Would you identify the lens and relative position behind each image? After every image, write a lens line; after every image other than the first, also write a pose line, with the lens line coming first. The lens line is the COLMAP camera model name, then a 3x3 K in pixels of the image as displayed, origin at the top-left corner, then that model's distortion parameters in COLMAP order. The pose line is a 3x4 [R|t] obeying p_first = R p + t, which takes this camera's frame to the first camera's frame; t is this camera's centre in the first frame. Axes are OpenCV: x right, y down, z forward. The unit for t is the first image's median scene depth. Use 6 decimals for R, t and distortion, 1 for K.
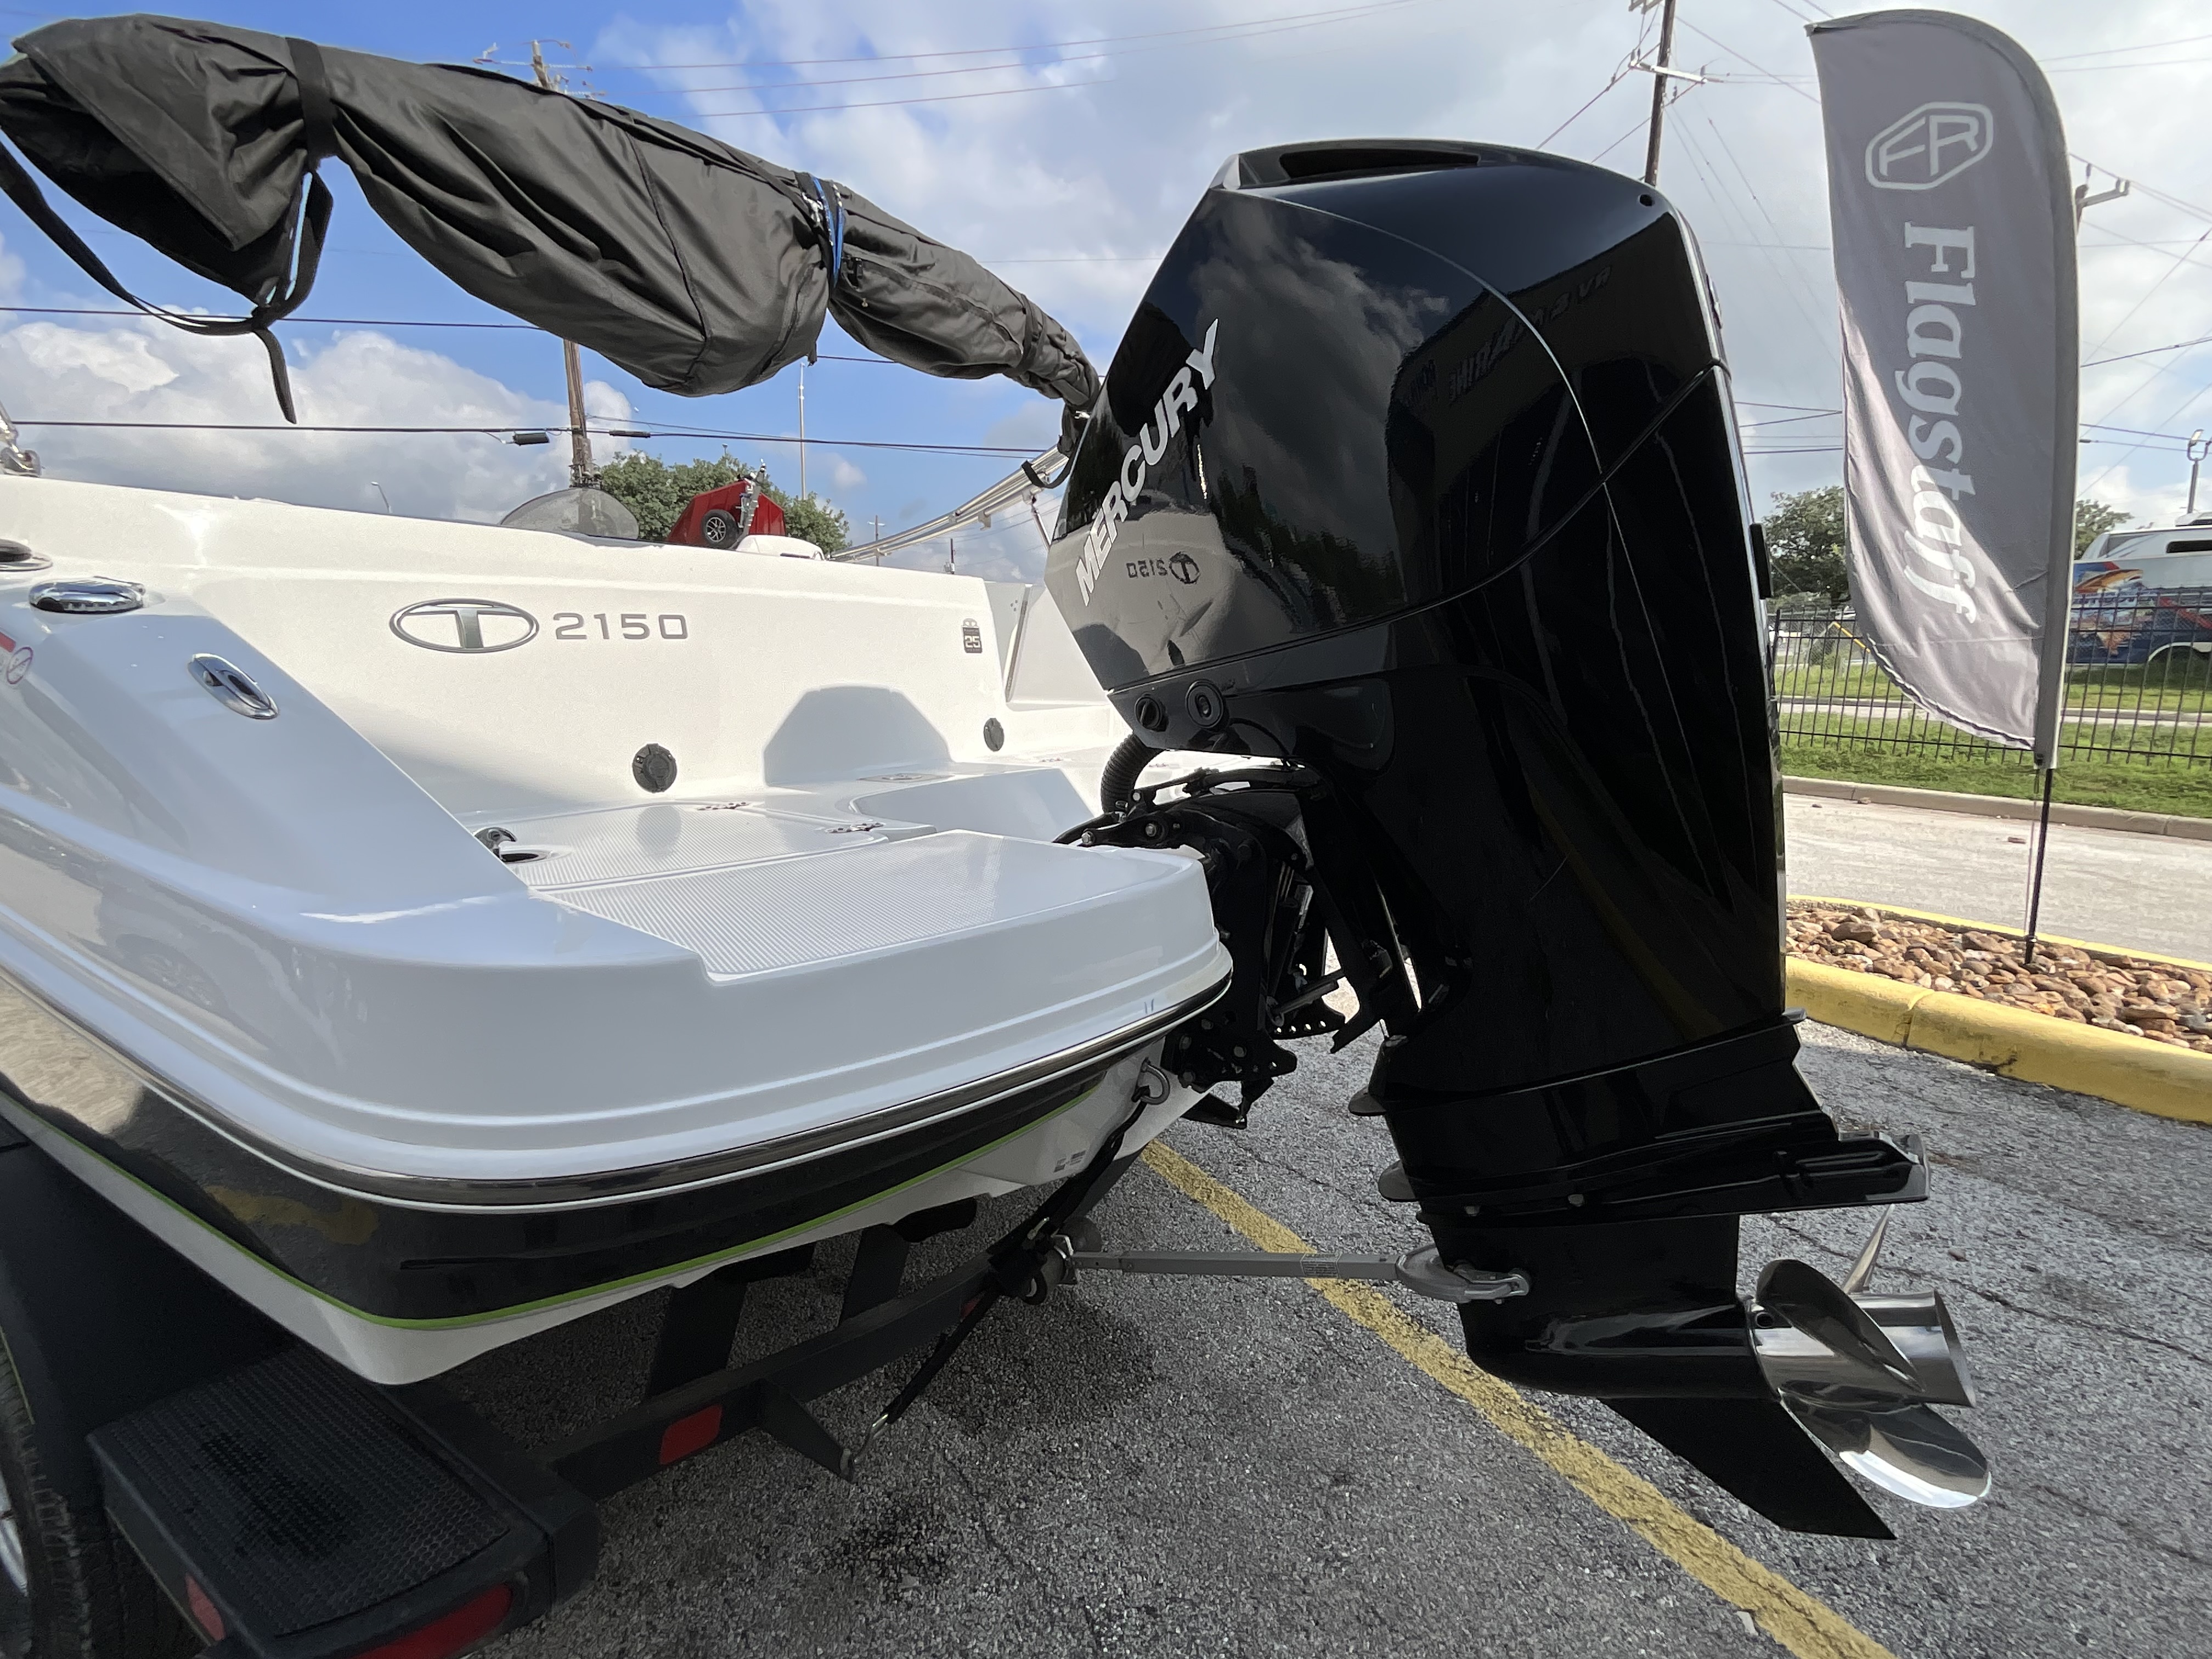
lens RADIAL K [[1016.2, 0, 1117.4], [0, 1016.2, 829.6], [0, 0, 1]] dist [-0.033140, 0.029041]
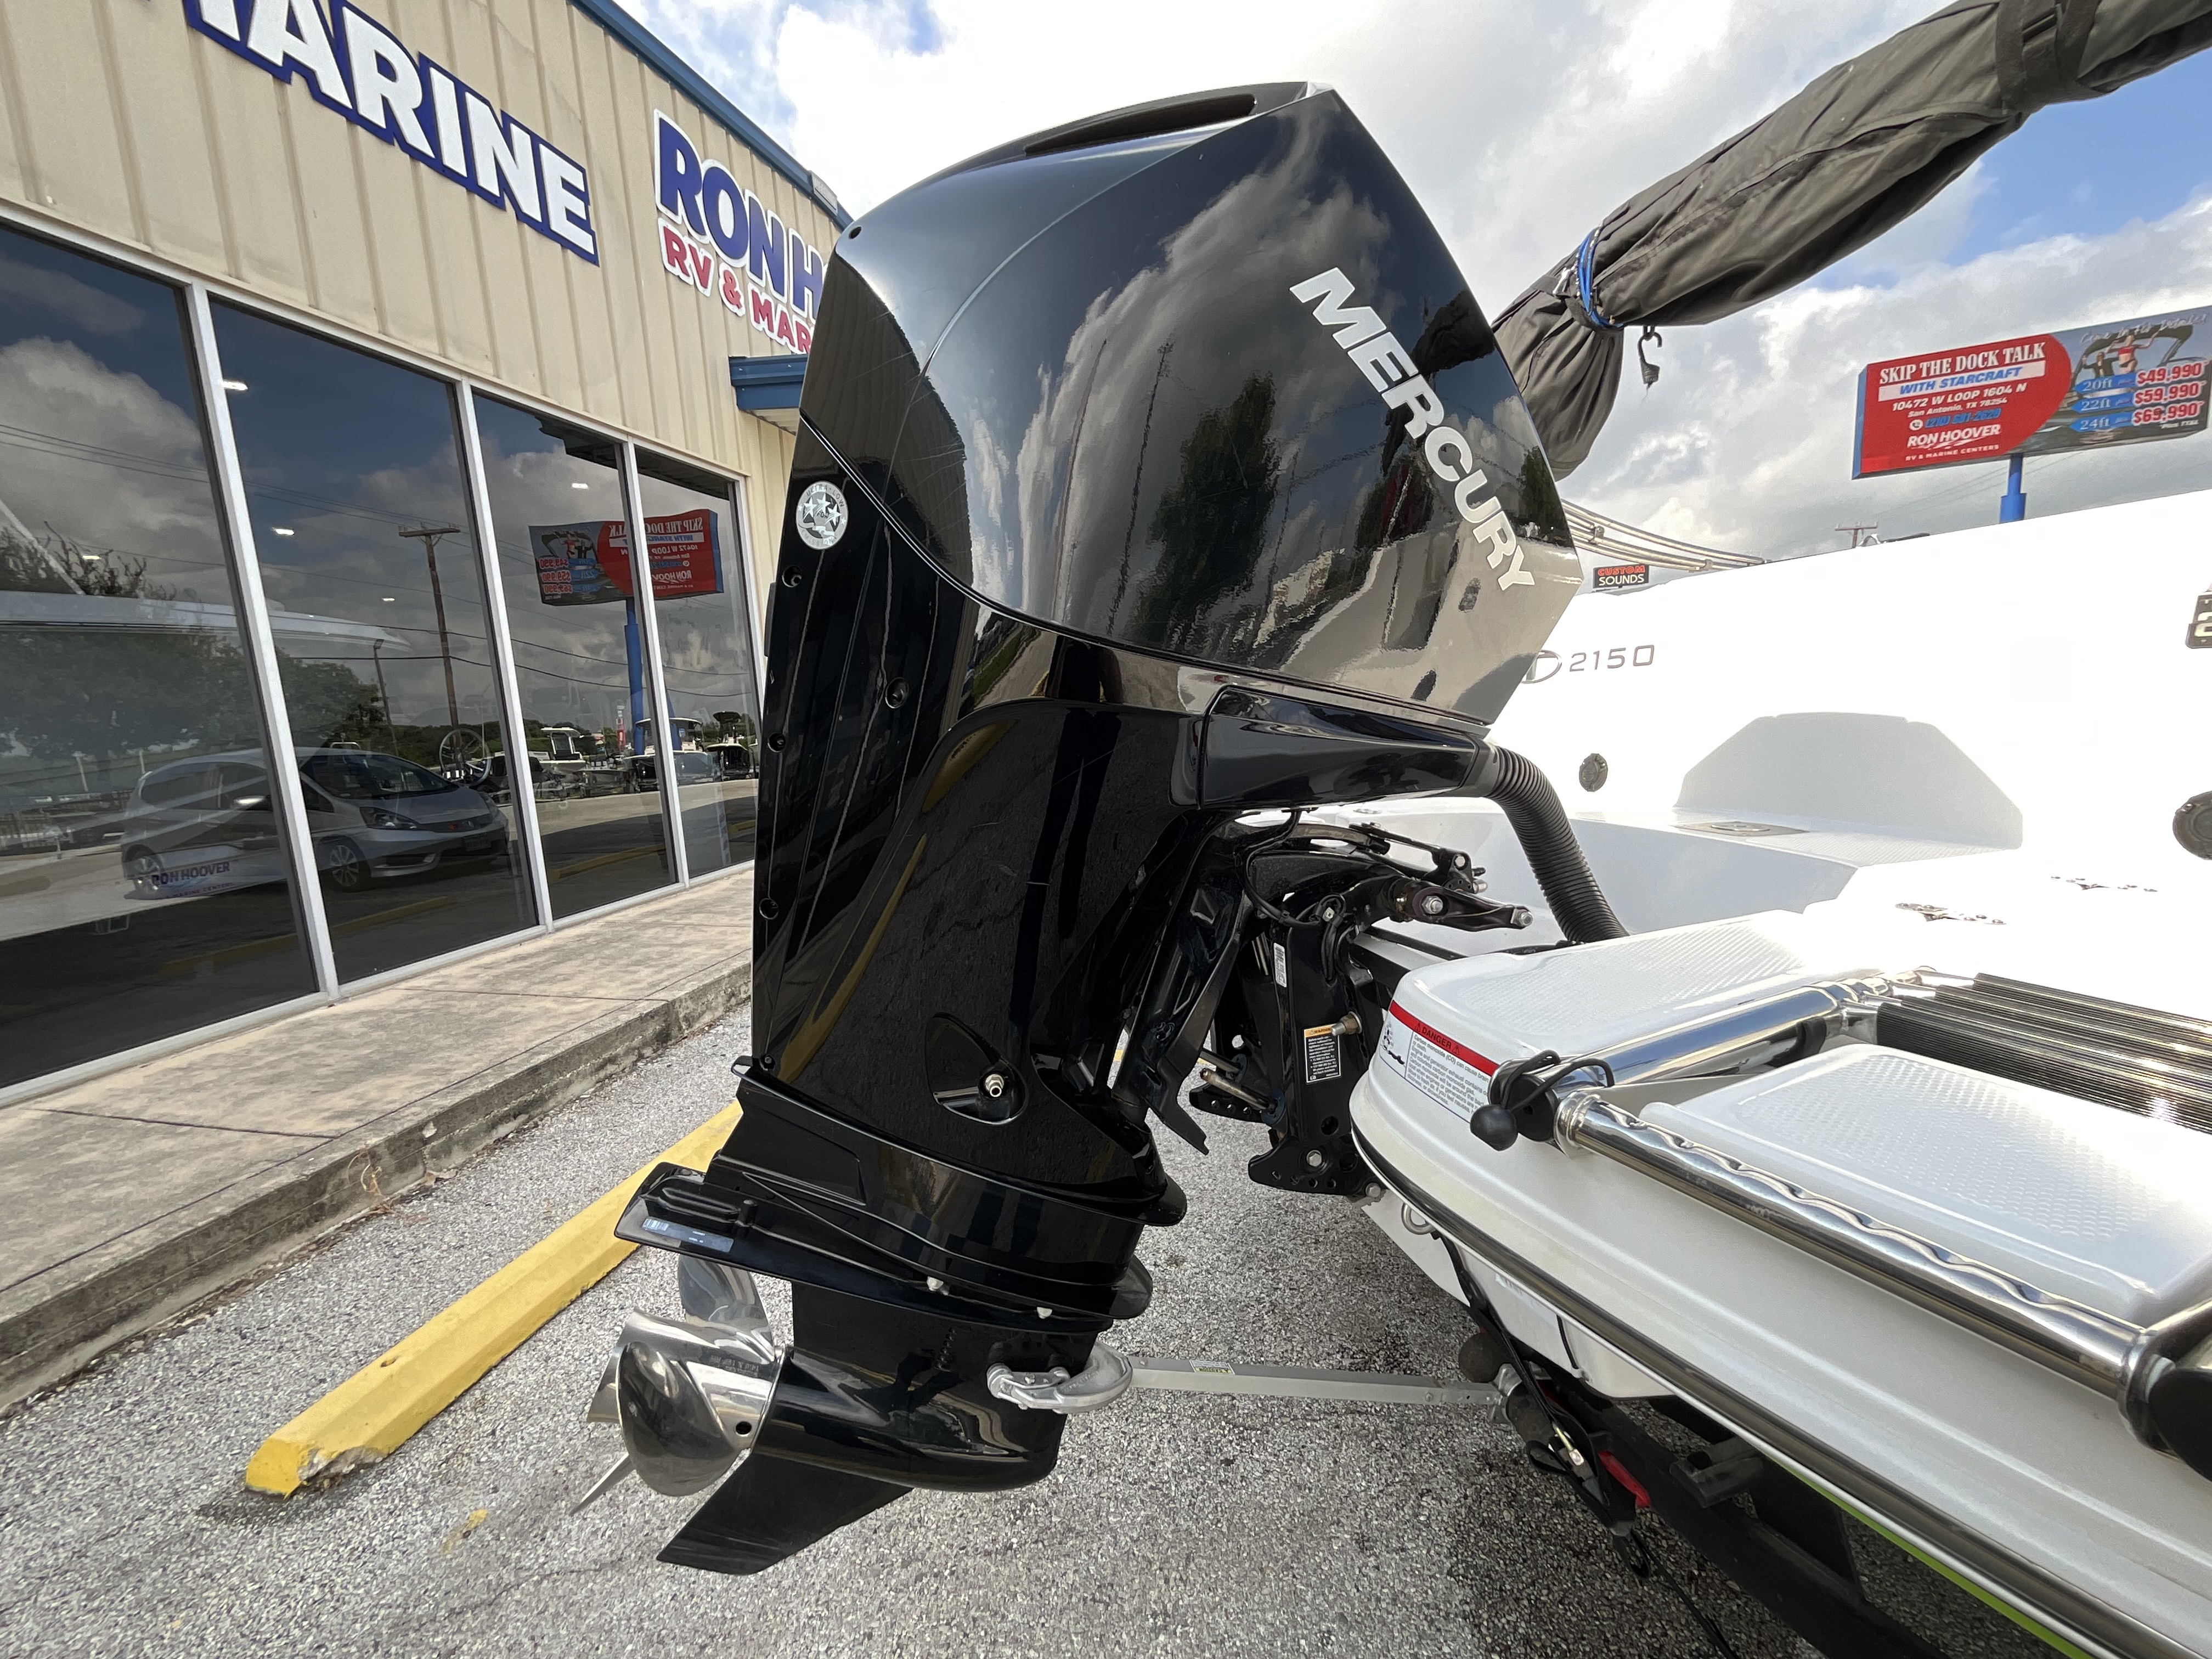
lens RADIAL K [[875.4, 0, 1108.3], [0, 875.4, 842.0], [0, 0, 1]] dist [0.001924, -0.006579]
pose [[-0.693245, 0.138941, -0.707183, 0.735187], [-0.085019, 0.958624, 0.271685, -0.223001], [0.715670, 0.248468, -0.652748, 1.304701]]
